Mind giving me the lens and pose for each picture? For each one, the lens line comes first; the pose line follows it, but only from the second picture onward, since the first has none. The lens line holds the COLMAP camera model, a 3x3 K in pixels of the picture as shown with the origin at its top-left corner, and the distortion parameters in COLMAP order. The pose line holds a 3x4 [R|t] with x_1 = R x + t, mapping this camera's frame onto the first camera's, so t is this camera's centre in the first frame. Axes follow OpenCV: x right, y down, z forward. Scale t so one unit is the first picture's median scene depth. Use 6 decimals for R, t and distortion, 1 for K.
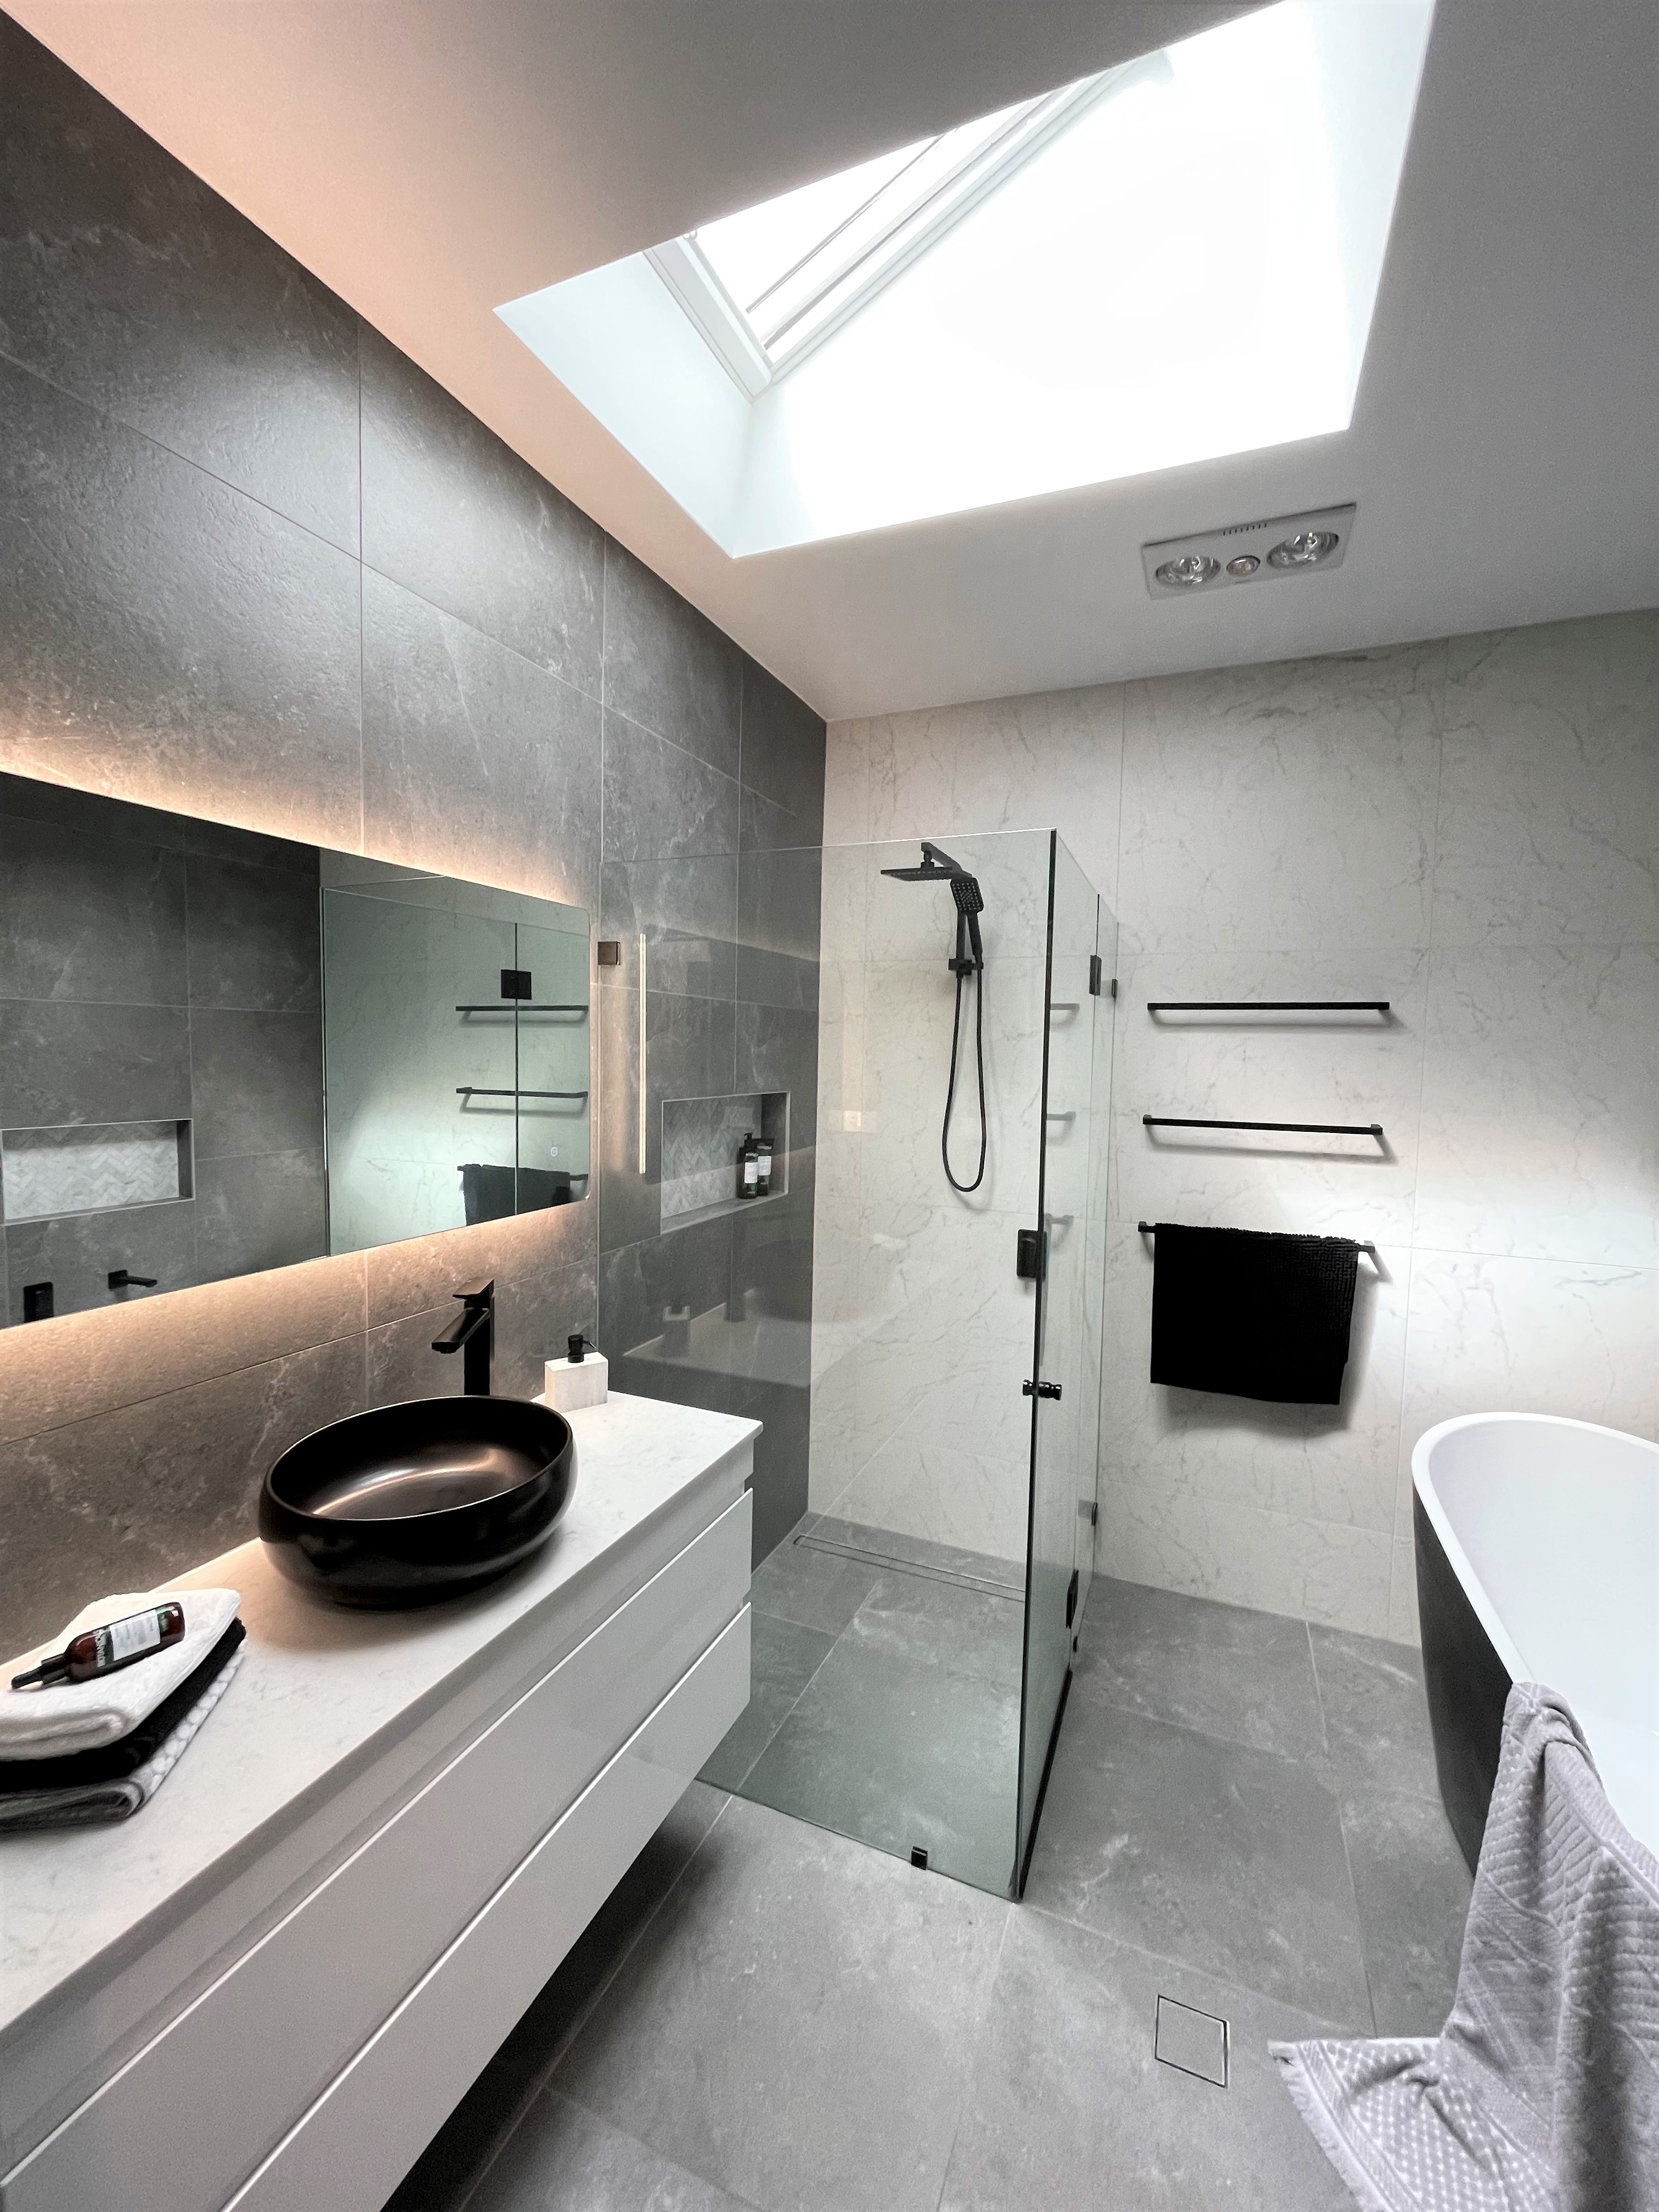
lens RADIAL K [[890.0, 0, 815.0], [0, 890.0, 1102.7], [0, 0, 1]] dist [0.000657, 0.000264]
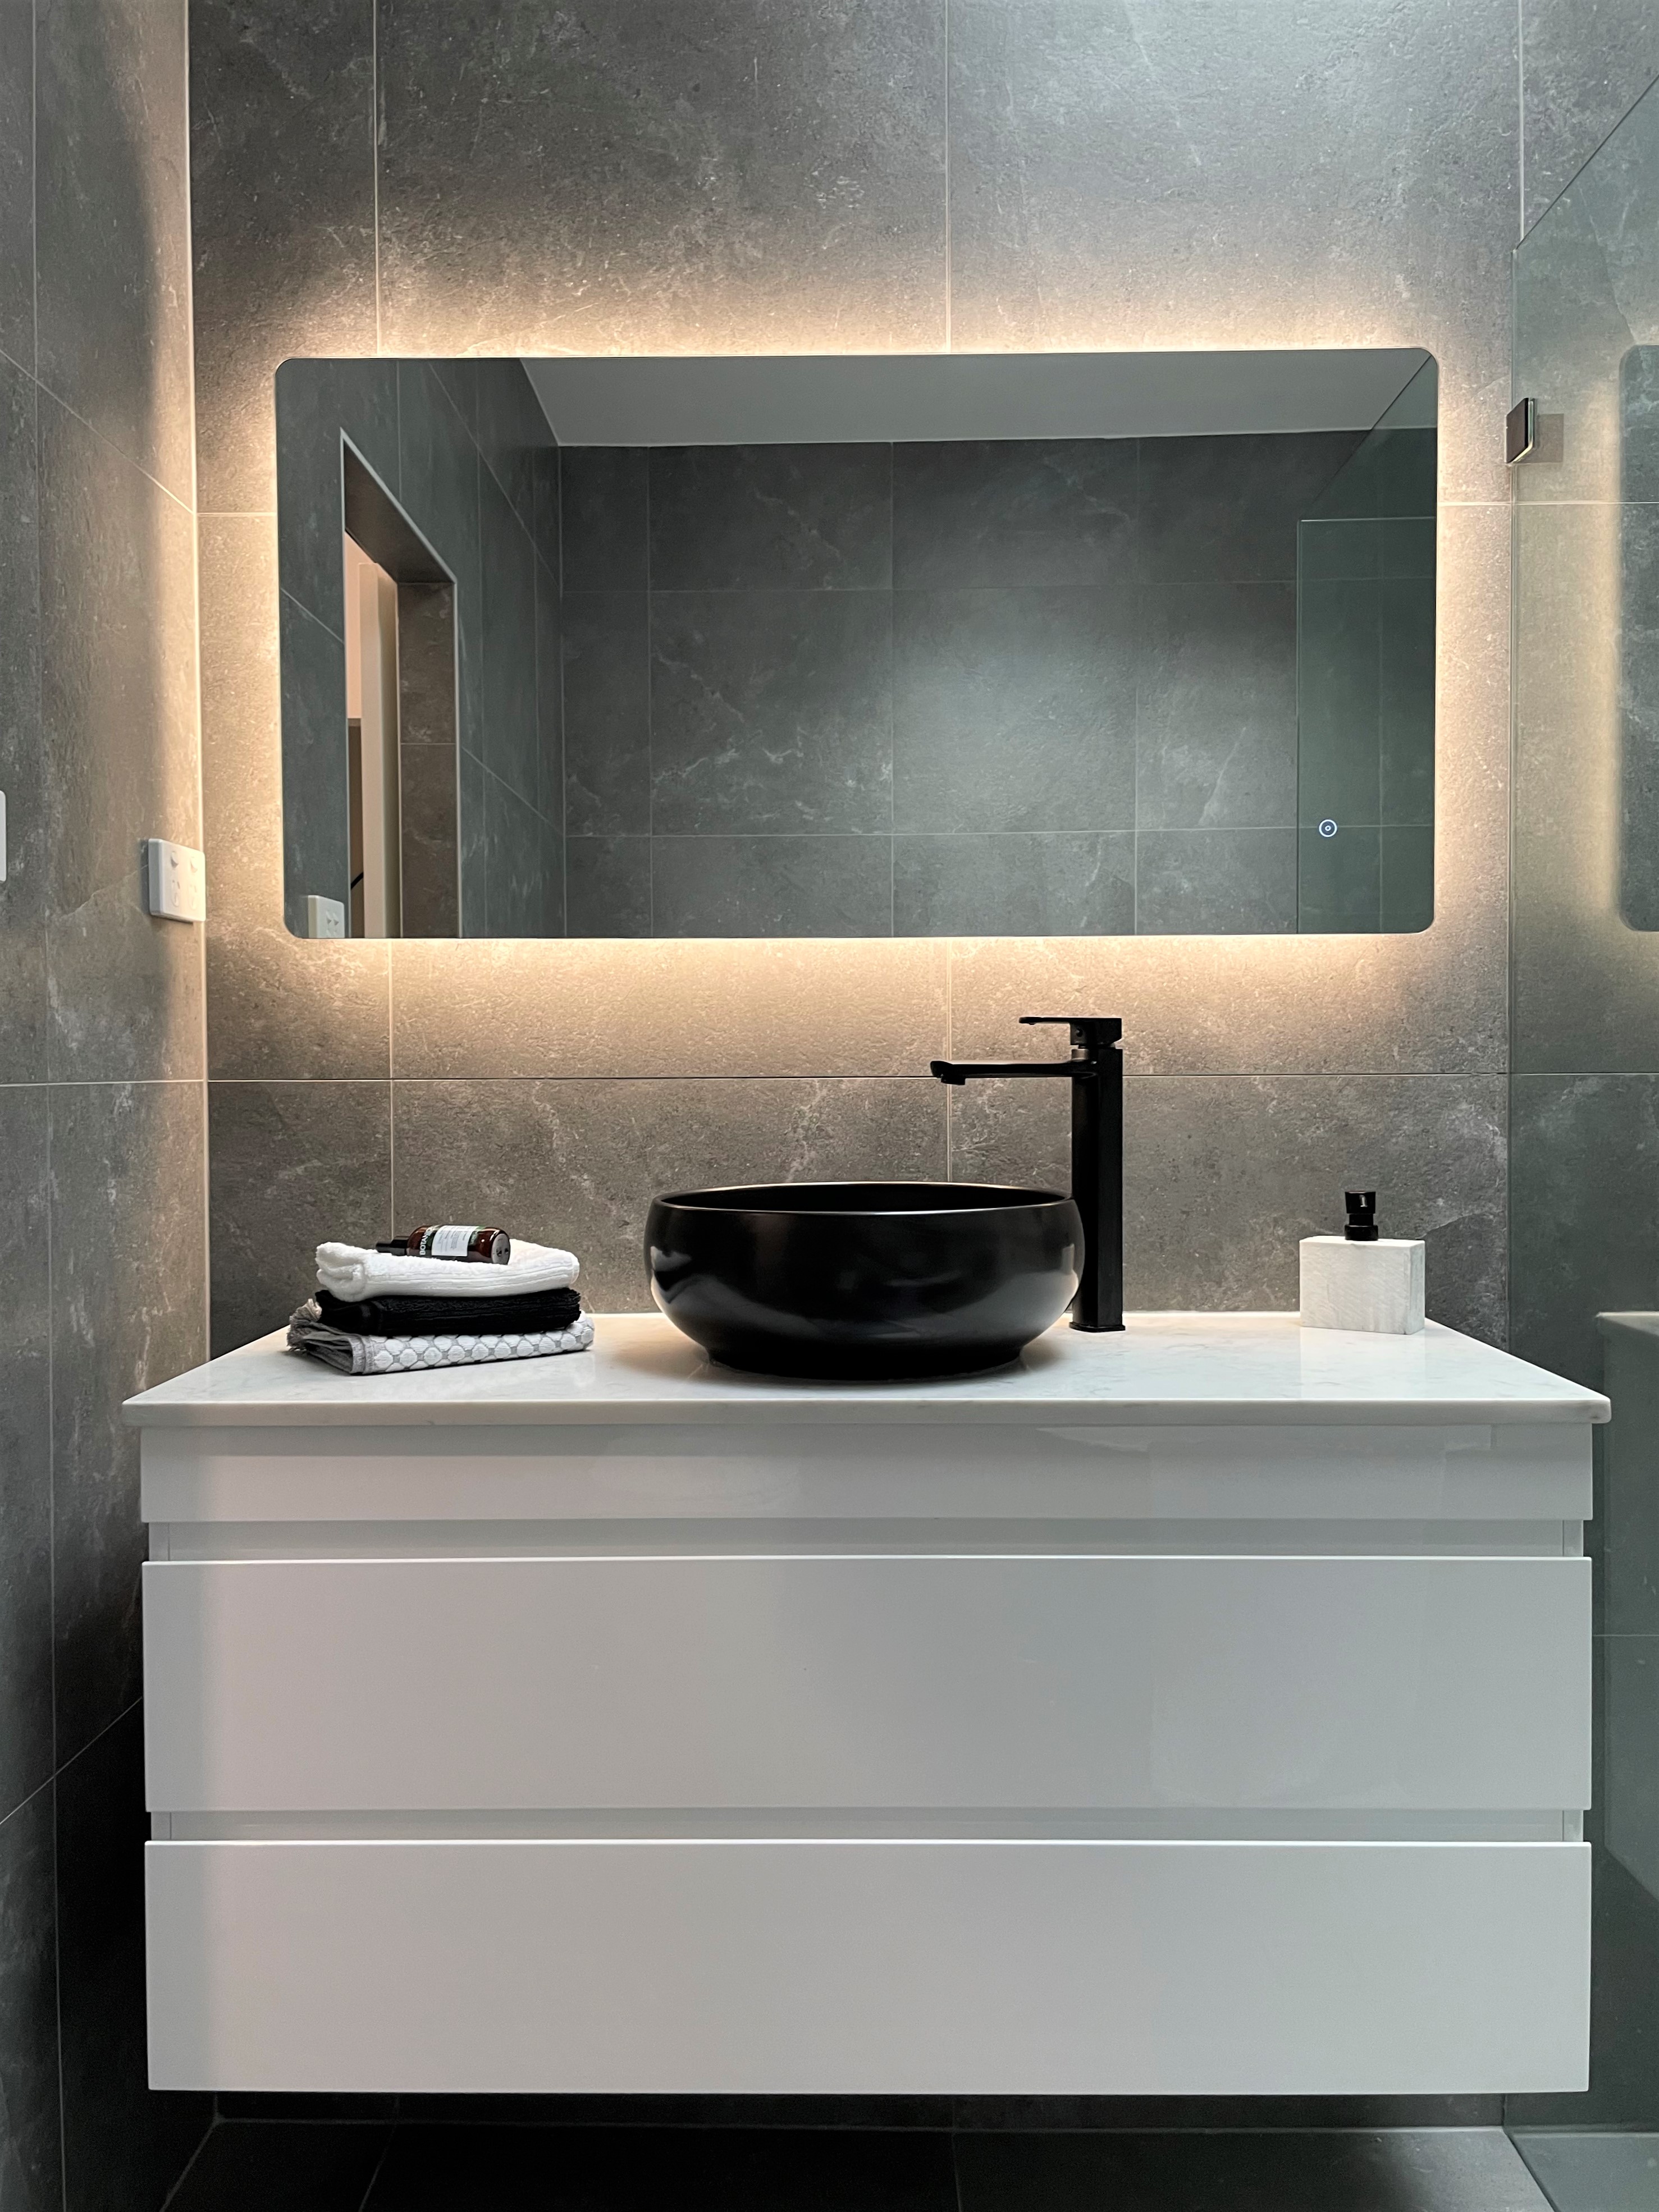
lens RADIAL K [[1686.8, 0, 830.9], [0, 1686.8, 1109.7], [0, 0, 1]] dist [0.025827, -0.048865]
pose [[0.397241, 0.011733, -0.917639, 0.674375], [-0.042594, 0.999076, -0.005664, 0.318443], [0.916725, 0.041336, 0.397374, 0.460411]]
